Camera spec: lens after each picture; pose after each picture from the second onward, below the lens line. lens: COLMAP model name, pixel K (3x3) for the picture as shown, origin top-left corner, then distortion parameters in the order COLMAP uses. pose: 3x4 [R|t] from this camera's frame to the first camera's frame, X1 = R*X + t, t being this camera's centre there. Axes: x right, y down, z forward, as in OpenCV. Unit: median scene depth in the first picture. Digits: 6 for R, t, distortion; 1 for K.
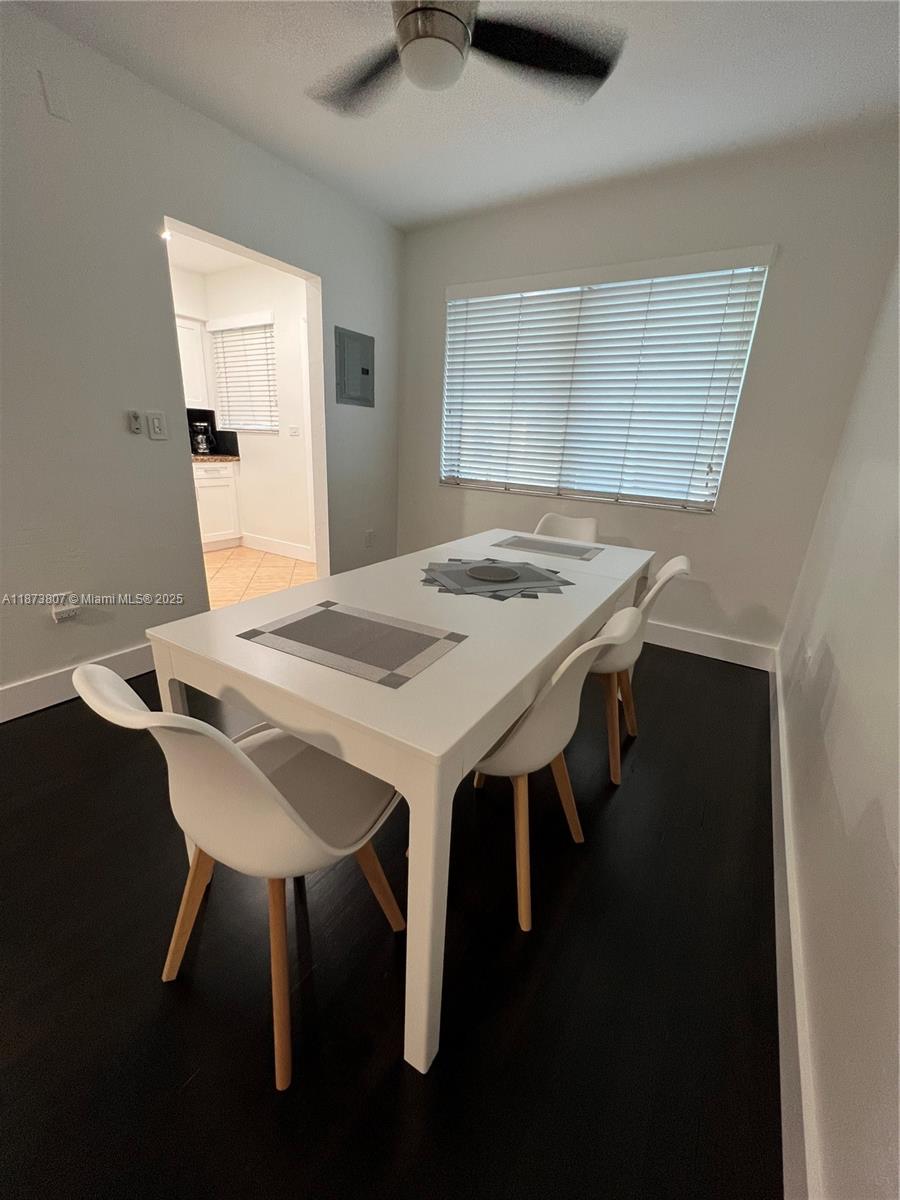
lens RADIAL K [[483.0, 0, 447.6], [0, 483.0, 600.4], [0, 0, 1]] dist [0.000627, -0.000491]
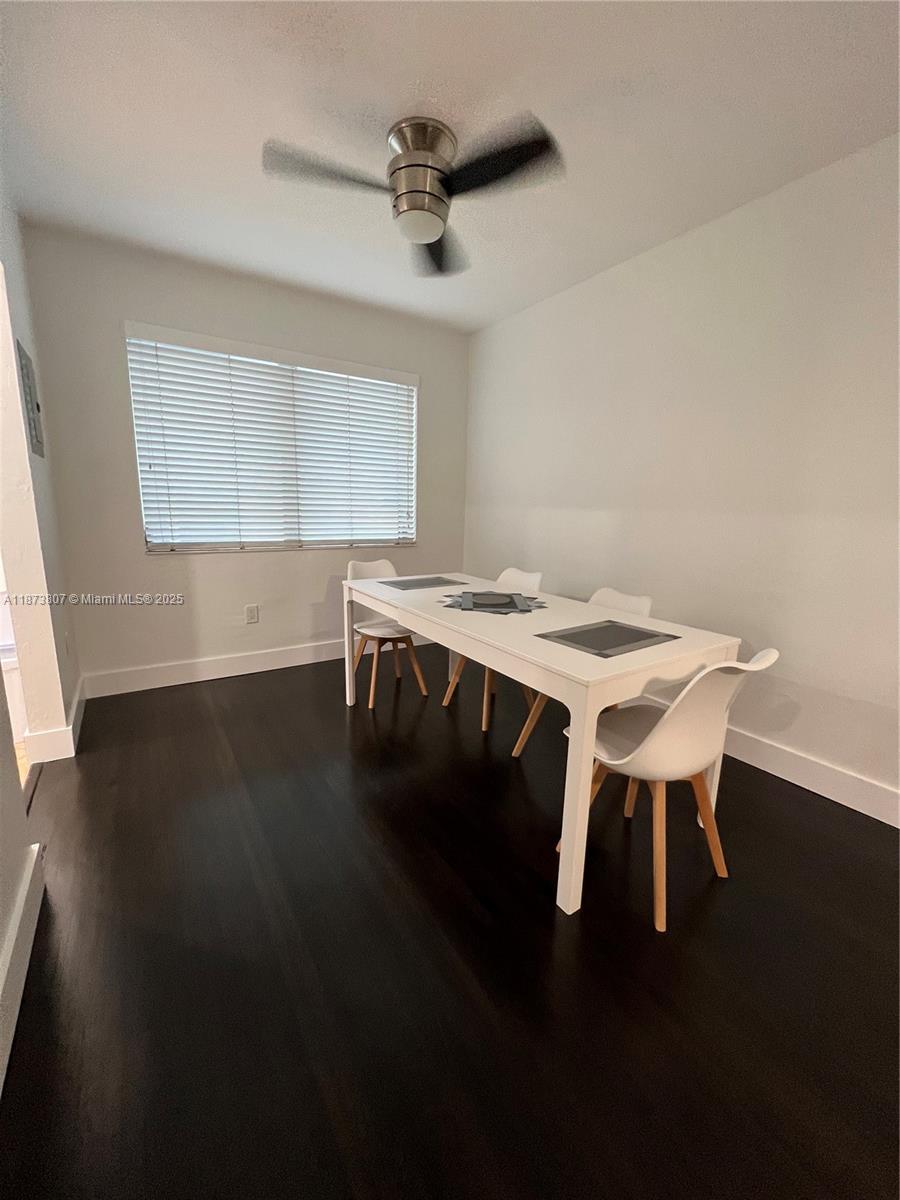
lens RADIAL K [[483.0, 0, 447.6], [0, 483.0, 600.4], [0, 0, 1]] dist [0.000627, -0.000491]
pose [[0.423261, -0.215571, 0.879988, -0.634953], [0.287210, 0.953111, 0.095340, -0.120094], [-0.859279, 0.212388, 0.465329, 0.257308]]
